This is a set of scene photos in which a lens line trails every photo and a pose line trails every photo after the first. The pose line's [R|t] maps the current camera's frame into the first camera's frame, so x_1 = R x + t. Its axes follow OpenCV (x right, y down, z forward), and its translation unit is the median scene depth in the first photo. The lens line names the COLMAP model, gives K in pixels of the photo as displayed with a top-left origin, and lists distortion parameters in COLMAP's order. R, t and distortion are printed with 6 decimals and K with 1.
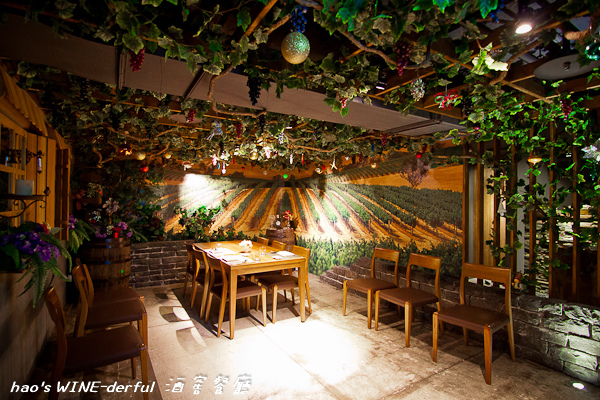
lens RADIAL K [[303.5, 0, 300.5], [0, 303.5, 199.2], [0, 0, 1]] dist [-0.010206, -0.003656]
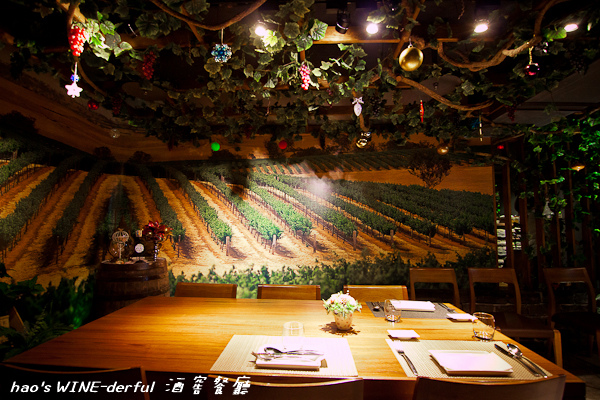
lens RADIAL K [[303.5, 0, 300.2], [0, 303.5, 202.8], [0, 0, 1]] dist [-0.010206, -0.003656]
pose [[0.559103, 0.057526, 0.827100, -0.407354], [-0.010697, 0.998007, -0.062182, 0.046650], [-0.829029, 0.025919, 0.558605, 0.688795]]
